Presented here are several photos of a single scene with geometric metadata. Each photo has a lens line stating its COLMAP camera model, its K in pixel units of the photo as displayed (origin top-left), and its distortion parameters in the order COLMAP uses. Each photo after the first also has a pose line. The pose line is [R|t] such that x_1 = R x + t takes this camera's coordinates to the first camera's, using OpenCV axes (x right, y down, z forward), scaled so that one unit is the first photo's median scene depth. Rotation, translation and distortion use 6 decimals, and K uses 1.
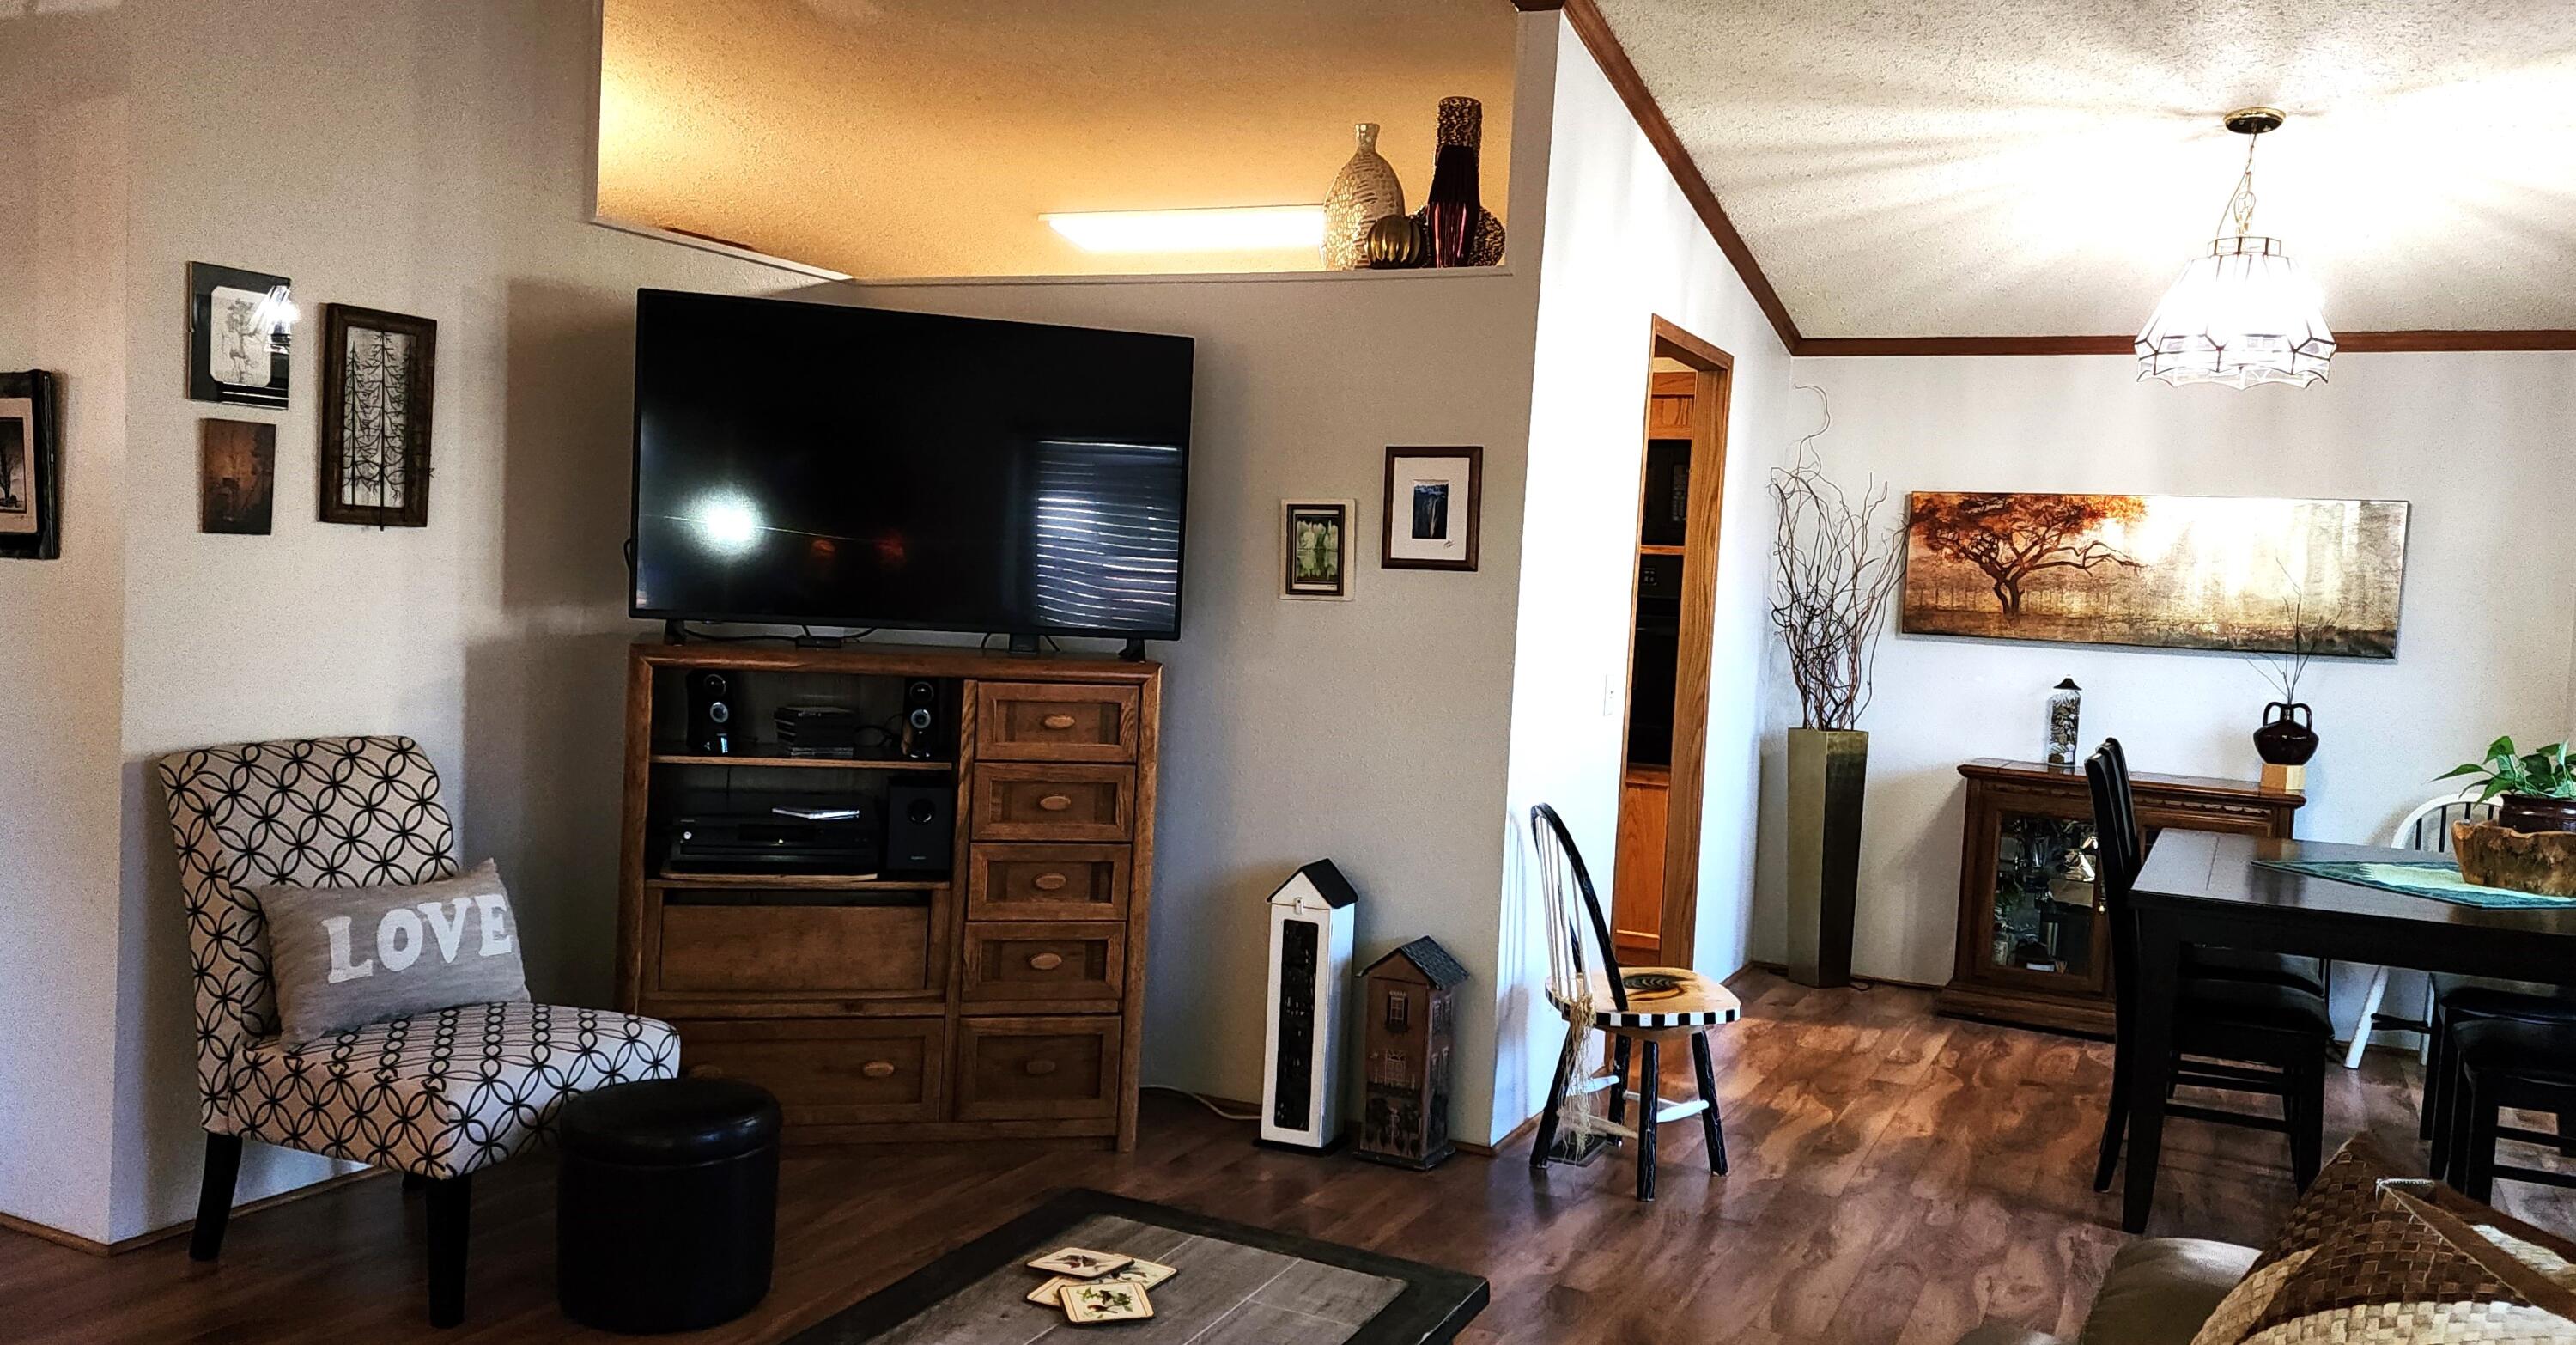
lens RADIAL K [[1937.5, 0, 1270.1], [0, 1937.5, 677.6], [0, 0, 1]] dist [0.041101, -0.032948]
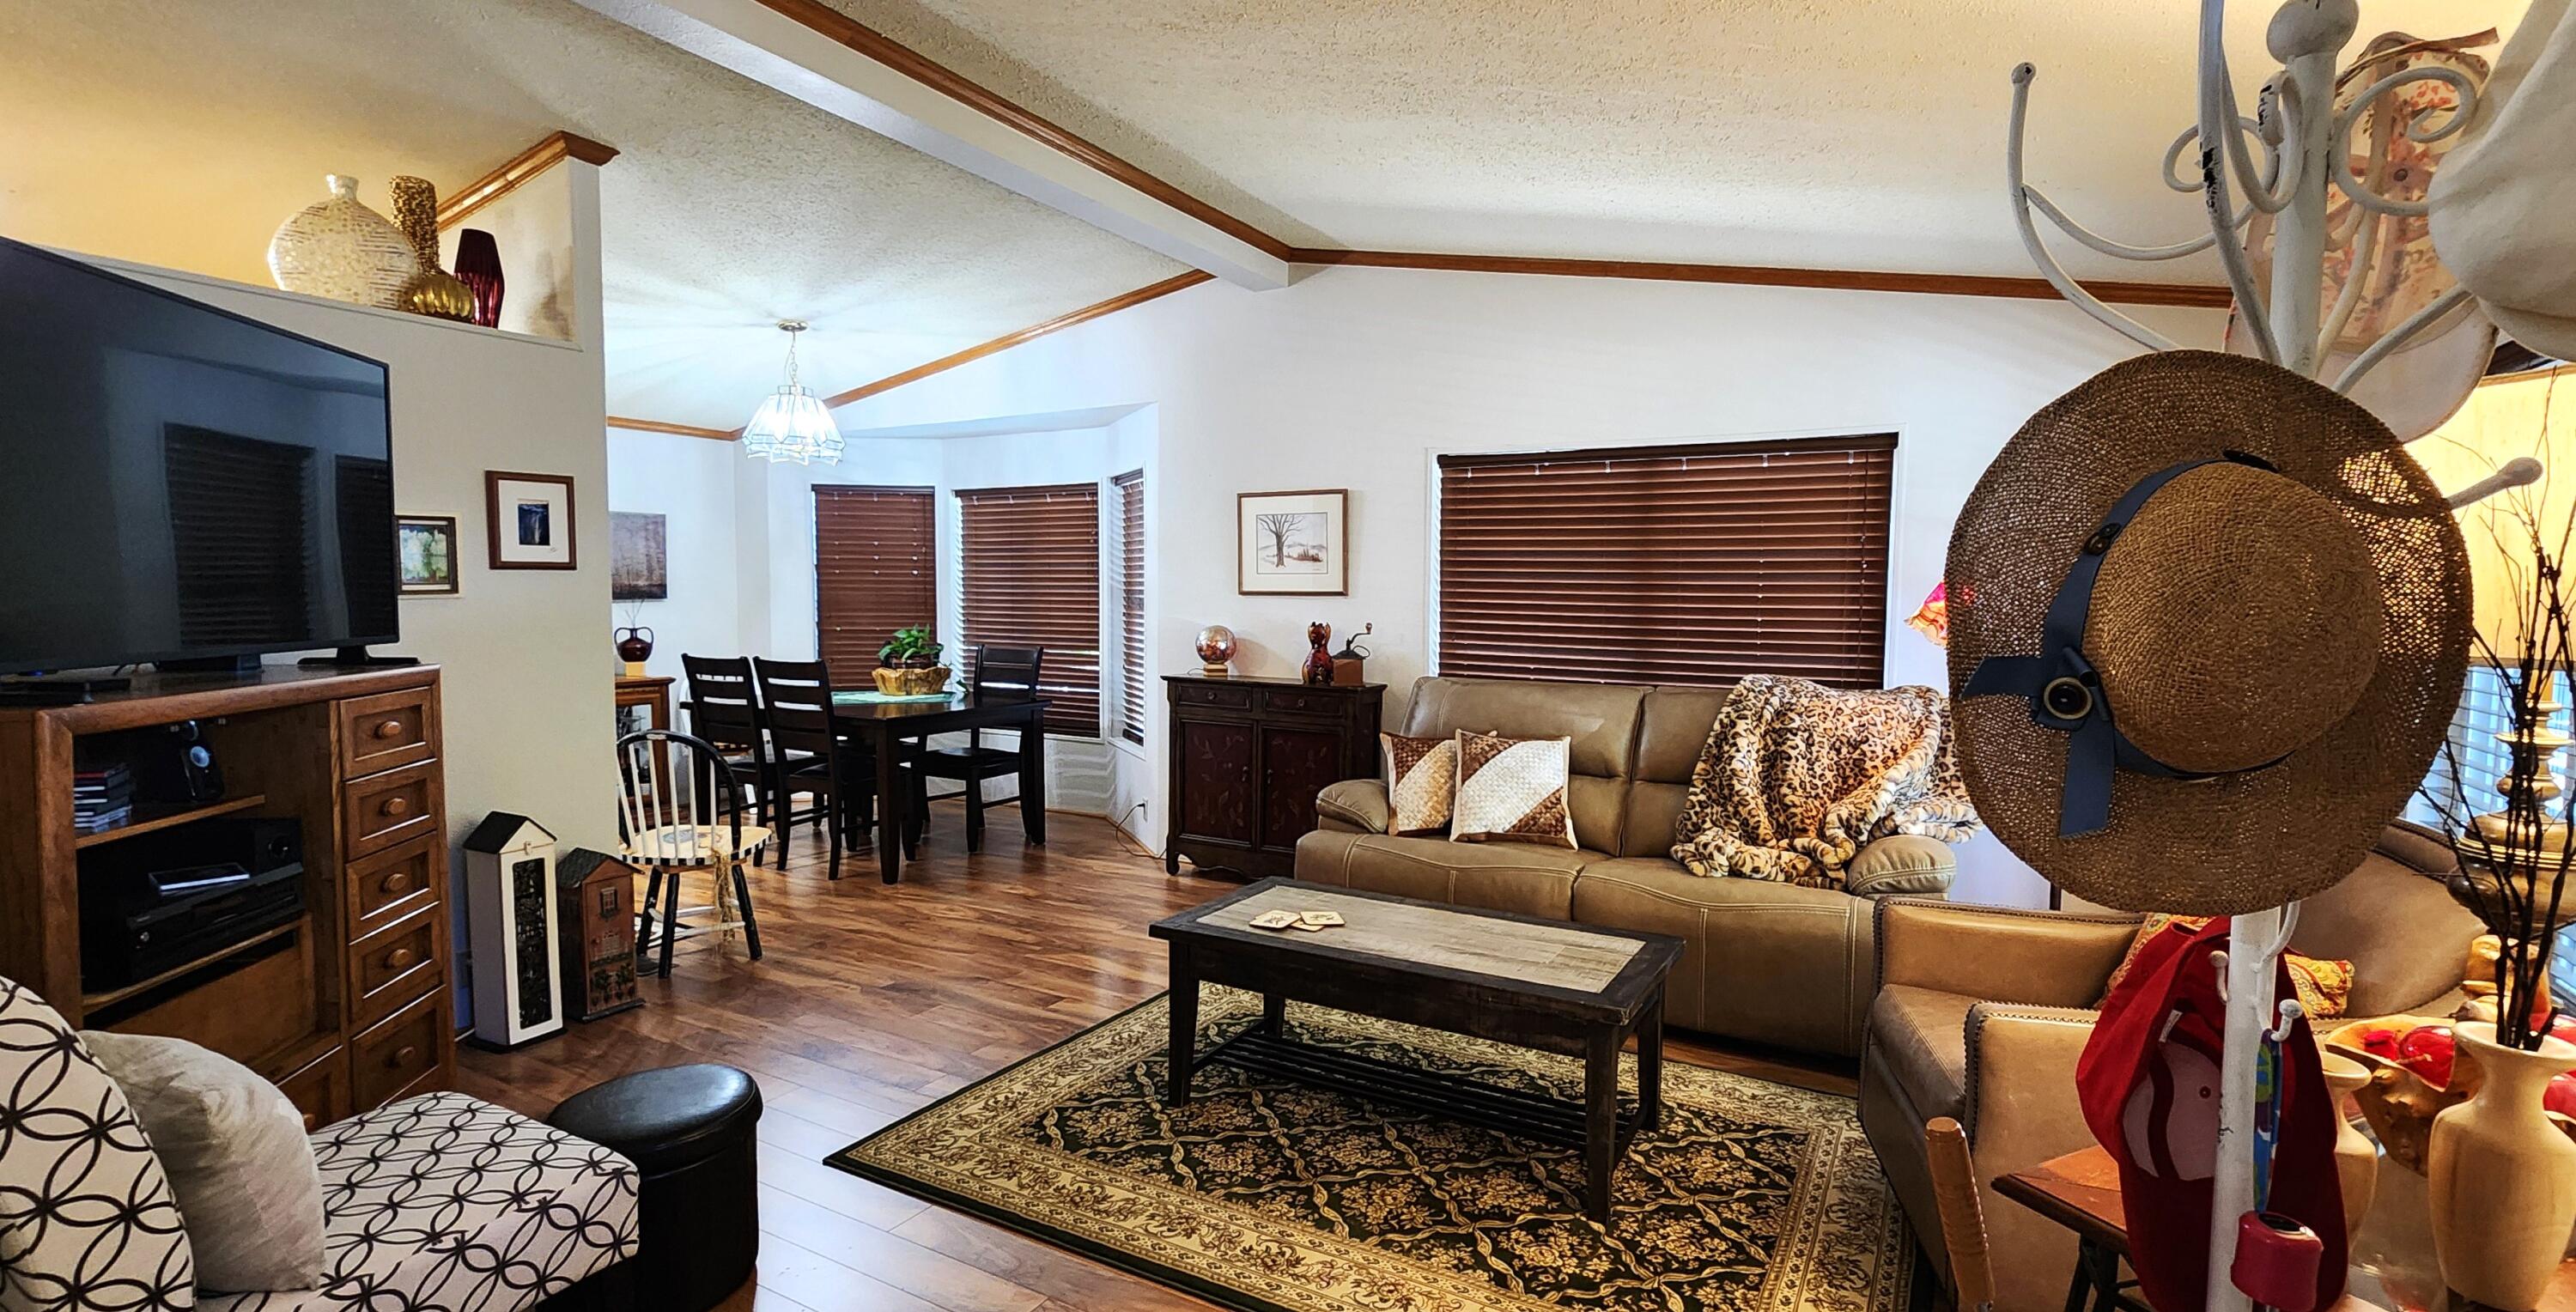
lens RADIAL K [[1167.2, 0, 1280.2], [0, 1167.2, 660.2], [0, 0, 1]] dist [-0.008421, -0.000981]
pose [[0.058771, -0.108309, 0.992379, -0.661156], [0.050179, 0.993161, 0.105422, -0.052648], [-0.997010, 0.043600, 0.063804, 0.462921]]
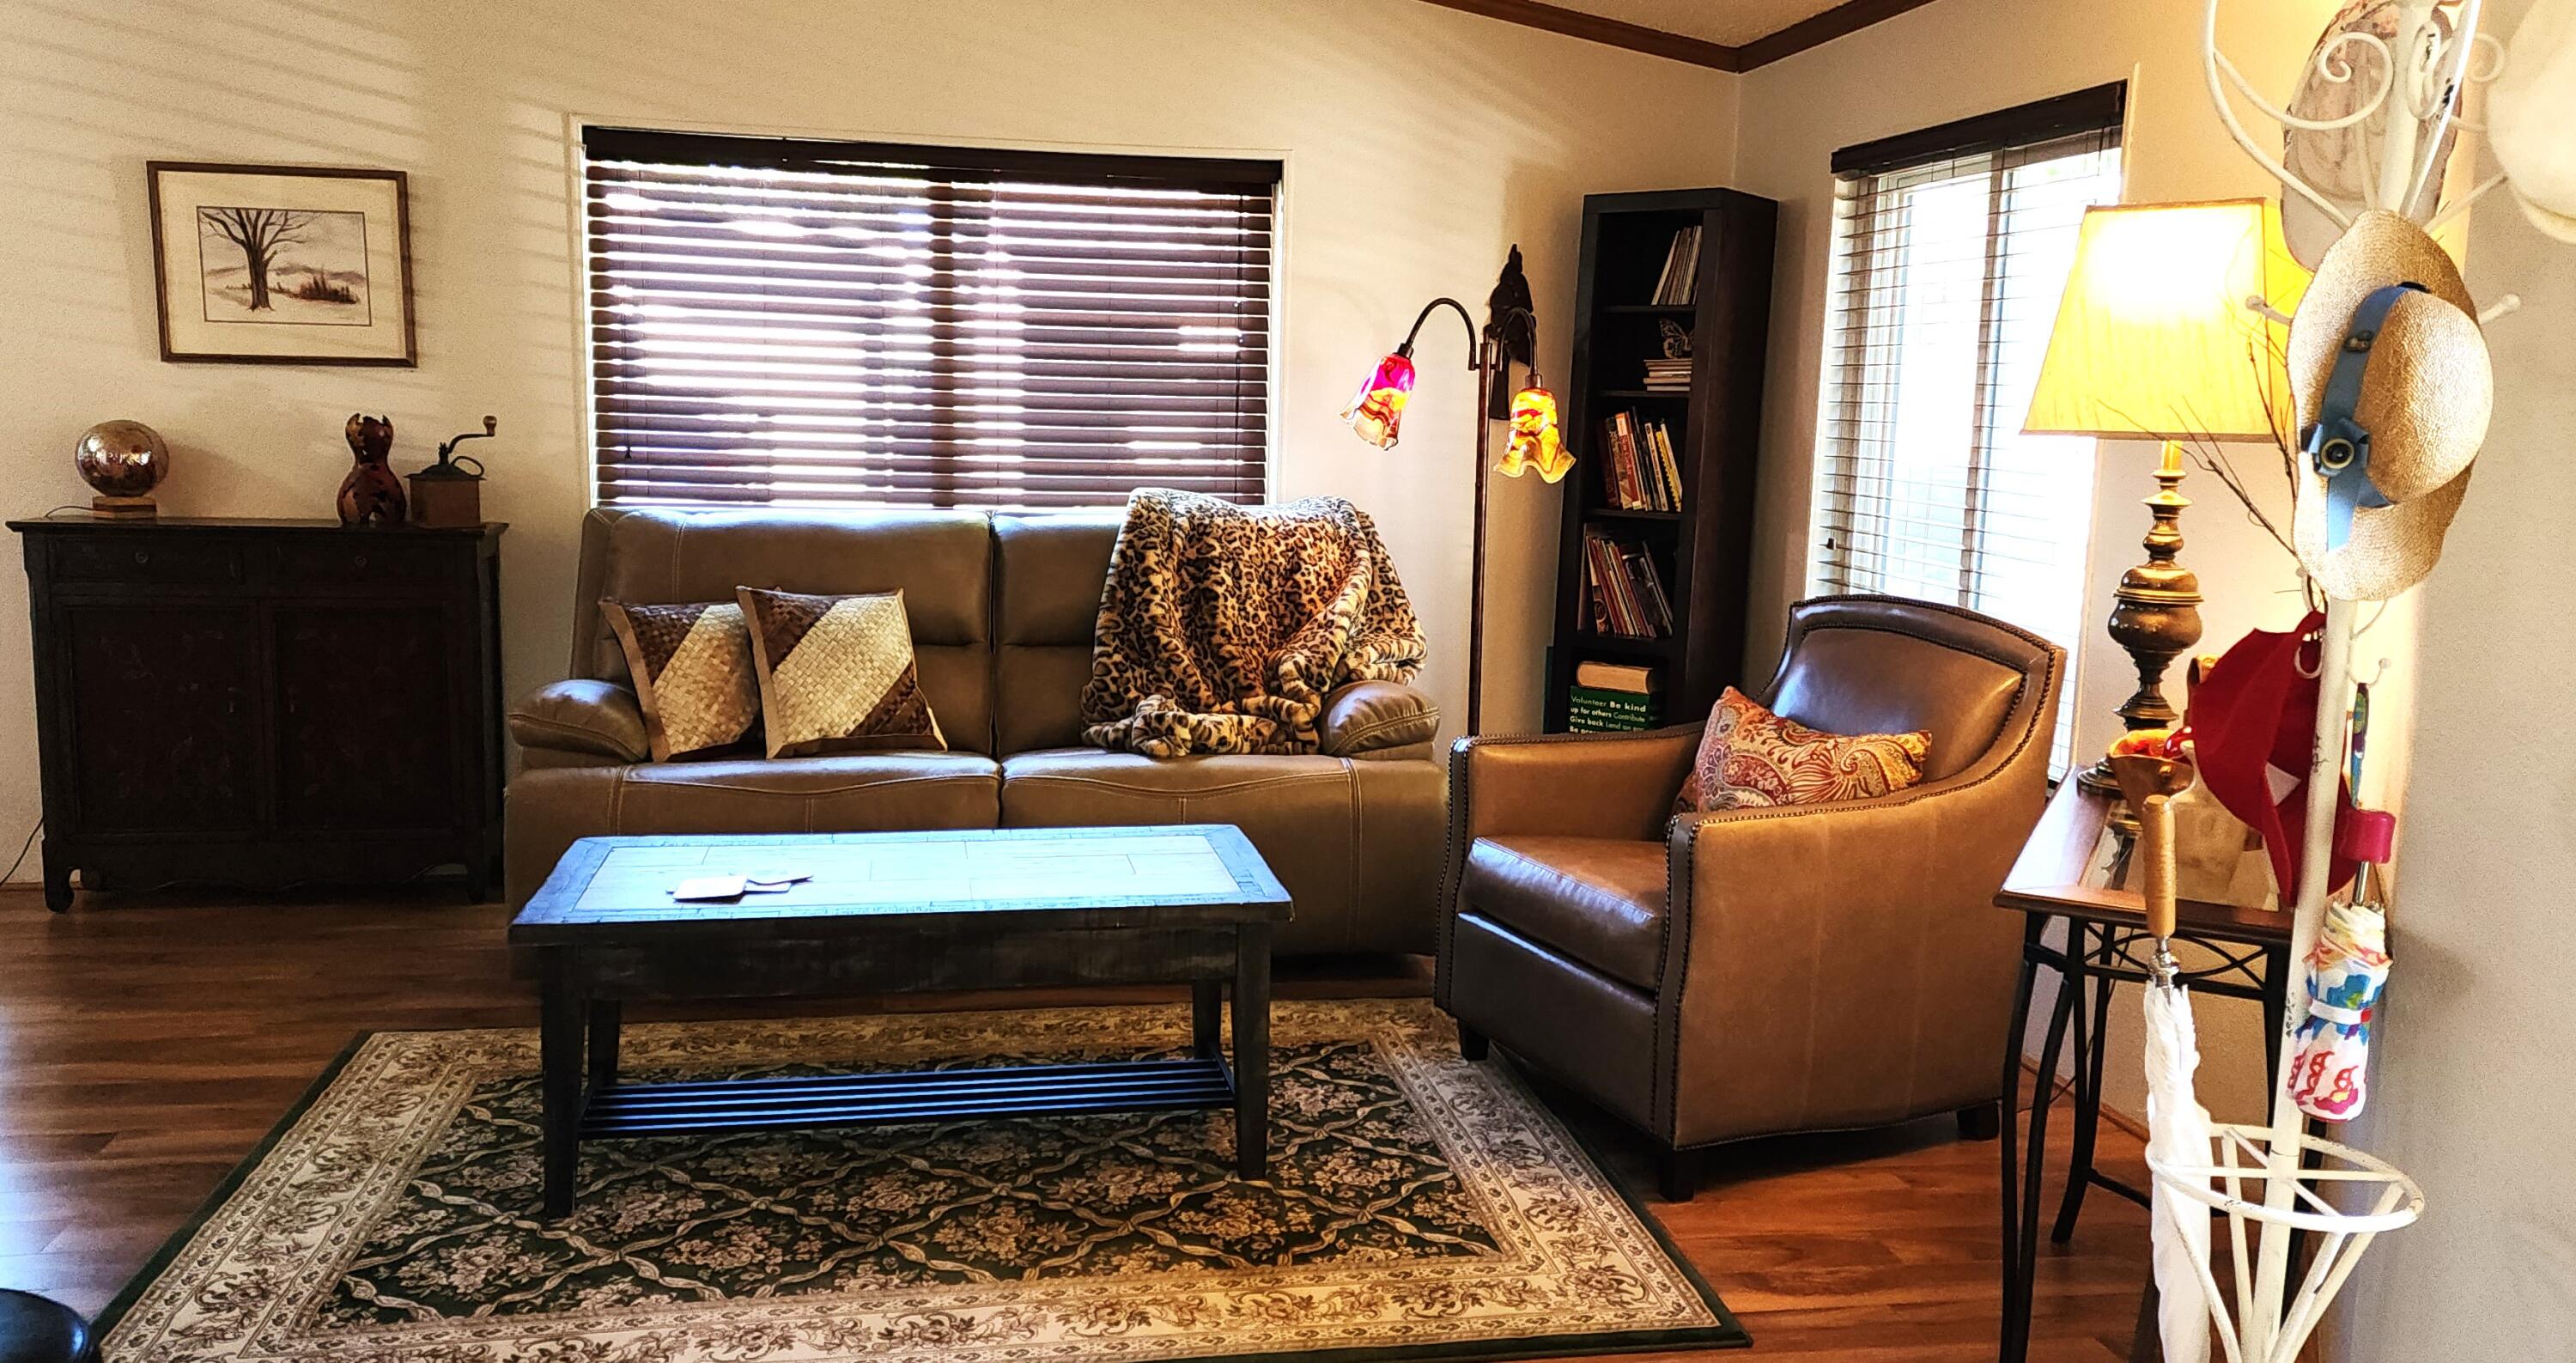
lens RADIAL K [[1937.5, 0, 1304.4], [0, 1937.5, 673.9], [0, 0, 1]] dist [0.041101, -0.032948]
pose [[-0.588335, -0.178134, 0.788752, -0.678698], [-0.006761, 0.976483, 0.215488, -0.060897], [-0.808589, 0.121446, -0.575703, 0.699399]]
